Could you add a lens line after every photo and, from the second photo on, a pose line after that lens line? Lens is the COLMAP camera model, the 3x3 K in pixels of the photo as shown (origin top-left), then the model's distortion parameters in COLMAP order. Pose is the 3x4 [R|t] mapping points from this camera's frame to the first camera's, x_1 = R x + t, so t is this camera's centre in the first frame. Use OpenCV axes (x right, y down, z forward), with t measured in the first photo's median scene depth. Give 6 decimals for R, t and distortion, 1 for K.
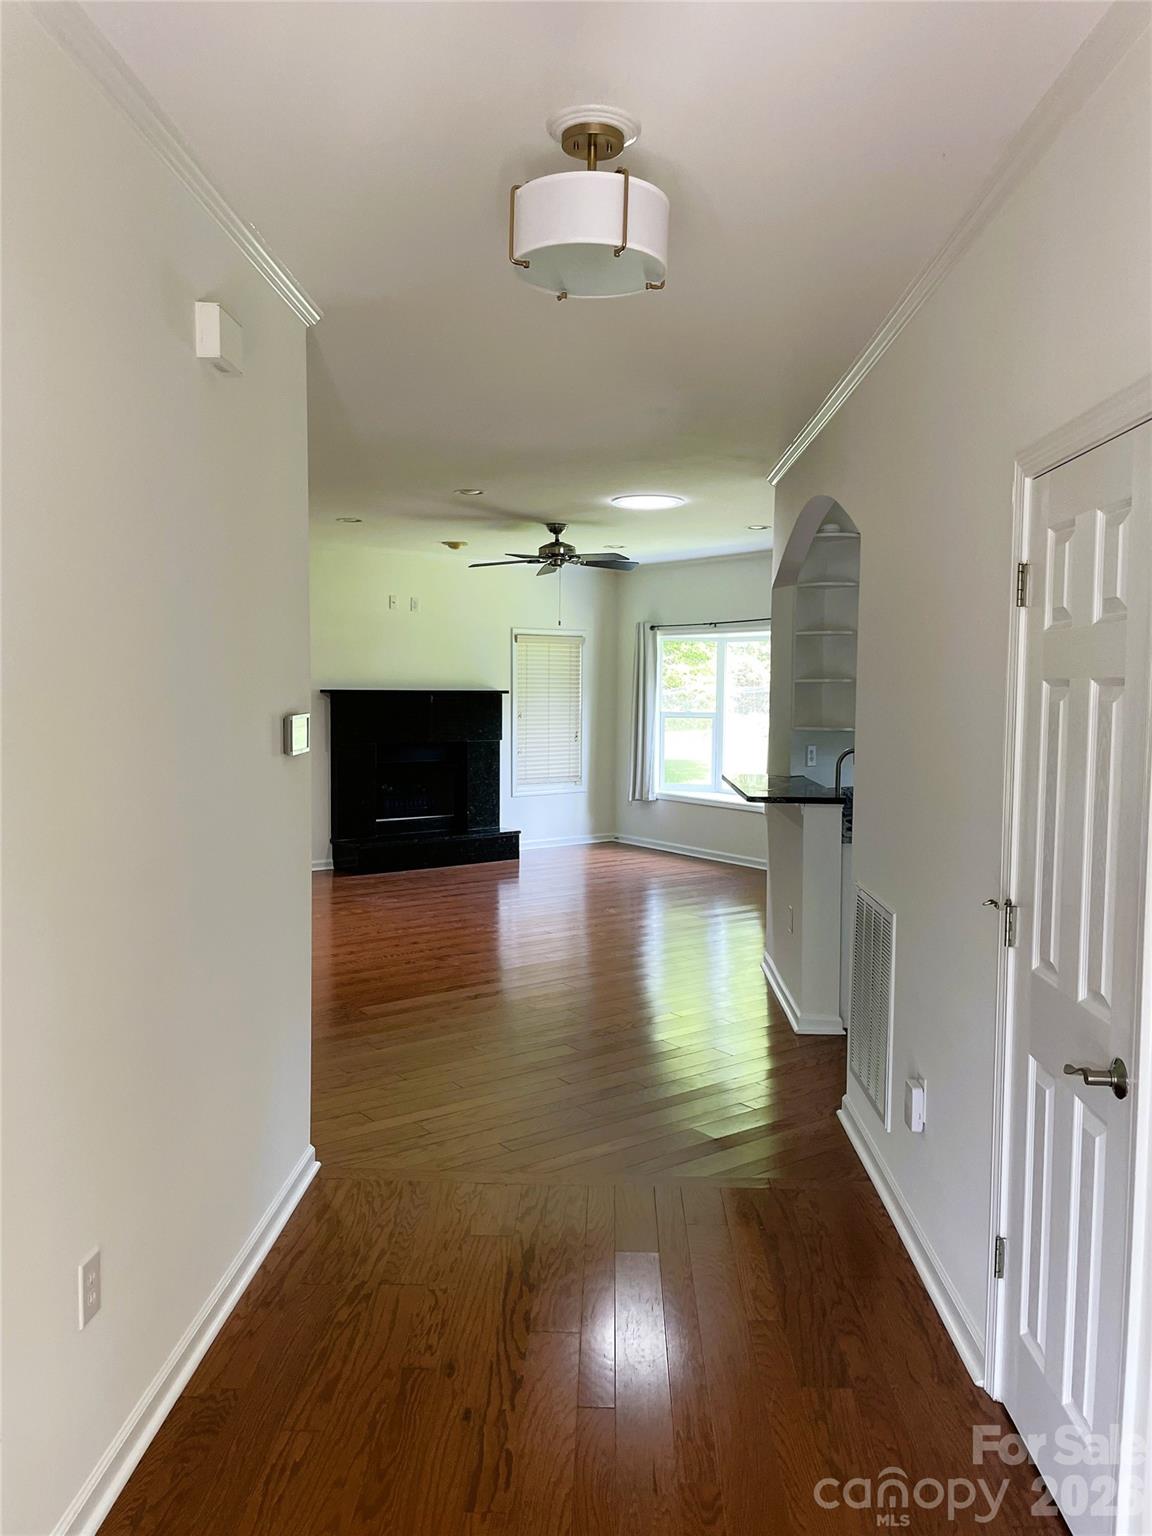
lens RADIAL K [[1123.4, 0, 578.5], [0, 1123.4, 770.8], [0, 0, 1]] dist [-0.024962, 0.001335]
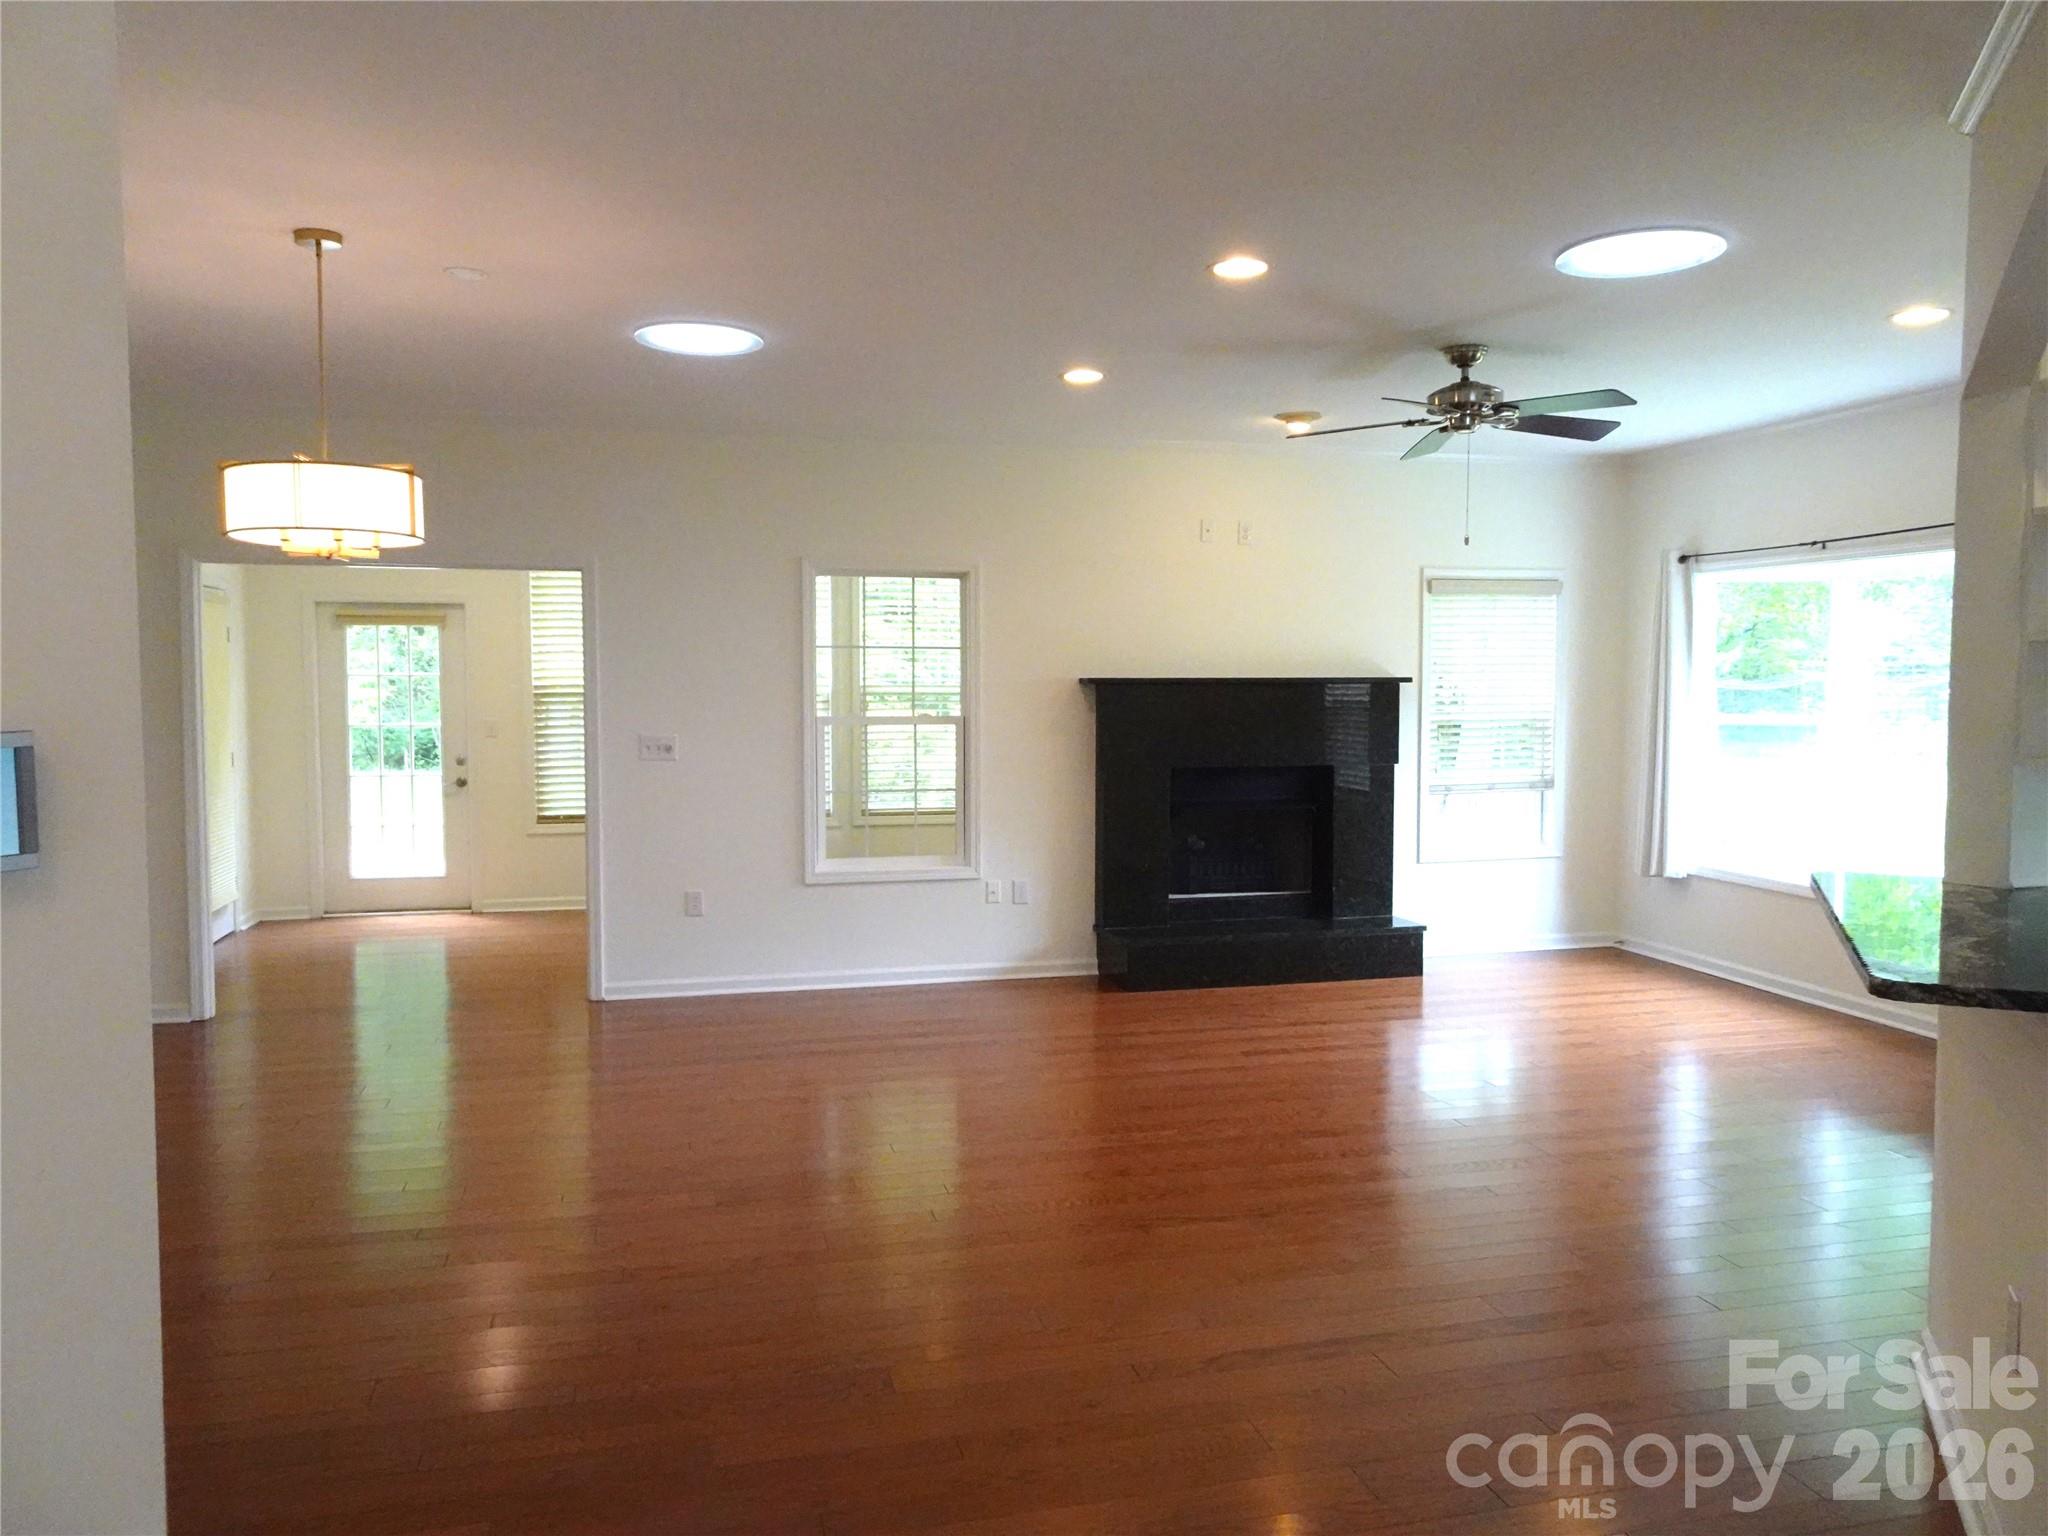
lens RADIAL K [[1473.0, 0, 1012.3], [0, 1473.0, 766.8], [0, 0, 1]] dist [0.005075, 0.003196]
pose [[0.923322, 0.012808, -0.383814, 0.041108], [-0.019167, 0.999735, -0.012746, -0.013356], [0.383549, 0.019125, 0.923322, 0.248638]]
